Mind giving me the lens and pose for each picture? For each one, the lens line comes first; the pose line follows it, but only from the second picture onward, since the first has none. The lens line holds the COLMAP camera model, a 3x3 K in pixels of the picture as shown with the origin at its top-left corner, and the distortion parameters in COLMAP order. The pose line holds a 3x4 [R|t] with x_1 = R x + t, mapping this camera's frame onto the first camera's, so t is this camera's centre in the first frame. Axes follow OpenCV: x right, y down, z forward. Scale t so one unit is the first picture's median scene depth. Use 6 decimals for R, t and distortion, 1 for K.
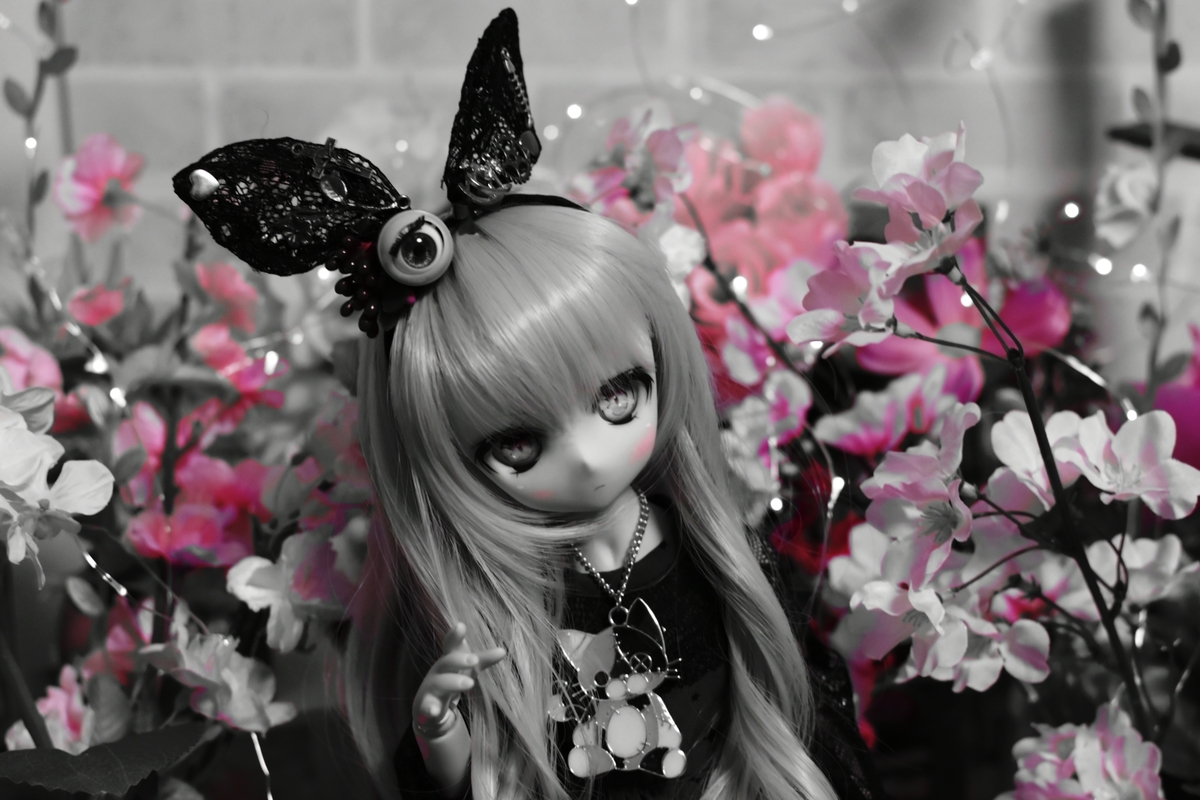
lens RADIAL K [[1761.4, 0, 600.0], [0, 1761.4, 400.0], [0, 0, 1]] dist [0.004443, 0.059931]
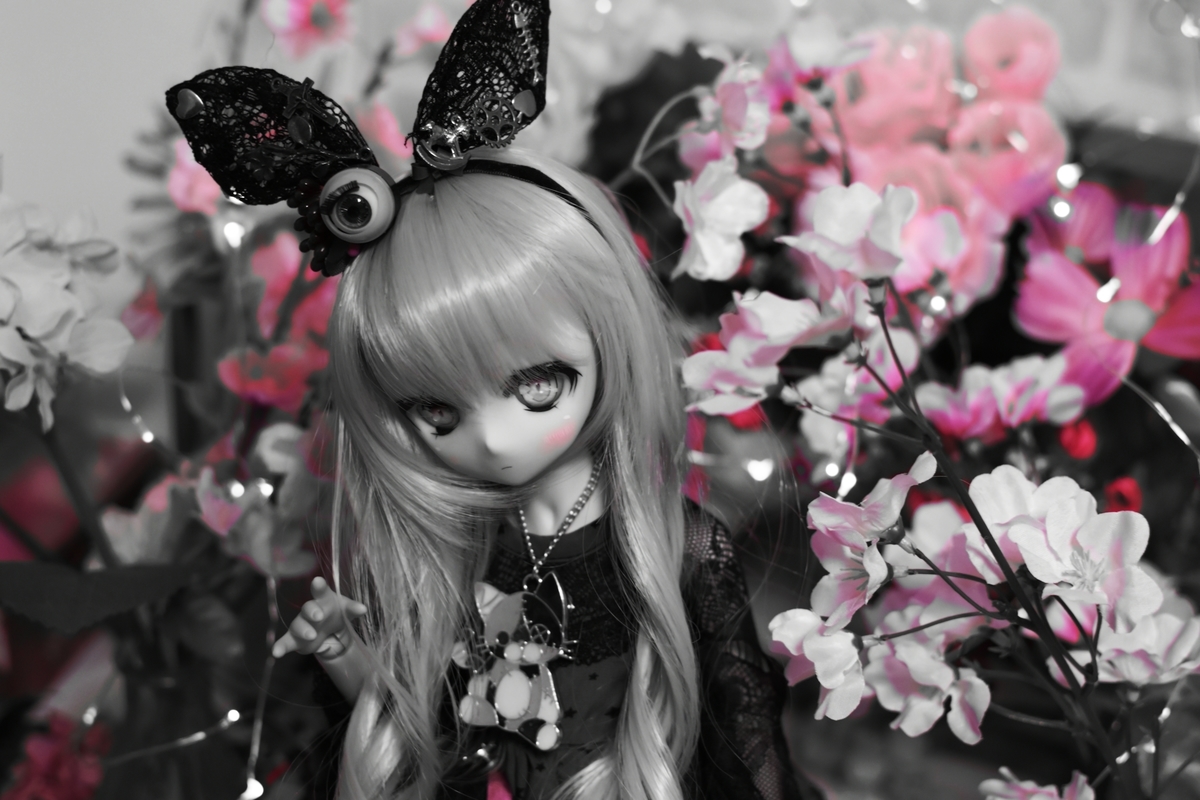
lens RADIAL K [[1761.4, 0, 600.0], [0, 1761.4, 400.0], [0, 0, 1]] dist [0.004443, 0.059931]
pose [[0.934385, 0.219033, -0.280981, 0.317996], [-0.167107, 0.965993, 0.197315, -0.191798], [0.314644, -0.137414, 0.939211, 0.075218]]
